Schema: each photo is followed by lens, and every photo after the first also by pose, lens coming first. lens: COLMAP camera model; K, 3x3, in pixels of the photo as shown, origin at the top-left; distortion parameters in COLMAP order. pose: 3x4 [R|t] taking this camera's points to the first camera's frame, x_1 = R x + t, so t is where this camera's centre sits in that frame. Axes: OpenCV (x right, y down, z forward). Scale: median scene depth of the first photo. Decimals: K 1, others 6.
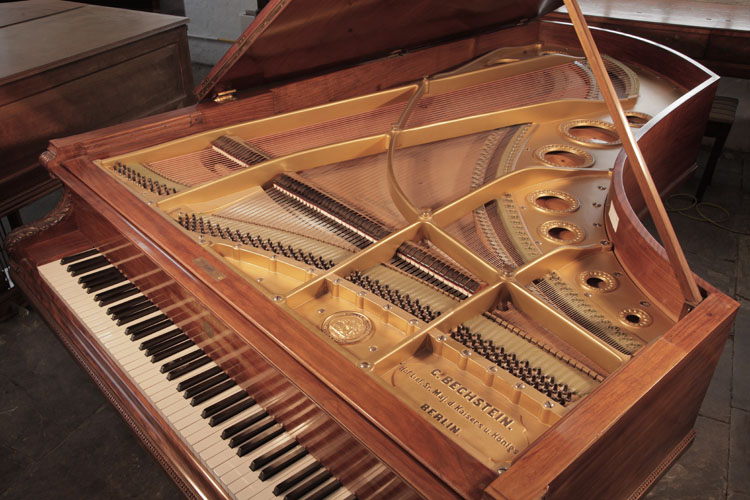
lens RADIAL K [[672.2, 0, 375.0], [0, 672.2, 250.0], [0, 0, 1]] dist [0.011190, 0.012188]
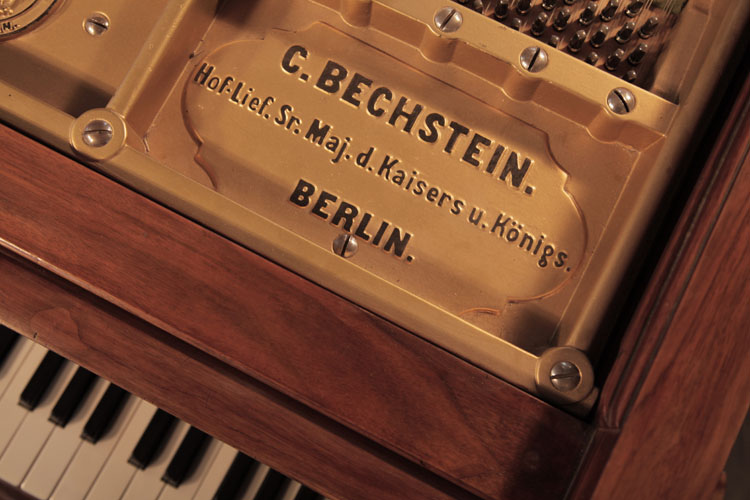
lens RADIAL K [[916.7, 0, 375.0], [0, 916.7, 250.0], [0, 0, 1]] dist [0.016746, 0.047897]
pose [[0.939183, -0.333489, 0.081974, 0.037168], [0.176182, 0.672792, 0.718548, -0.062350], [-0.294779, -0.660406, 0.690630, 0.381265]]
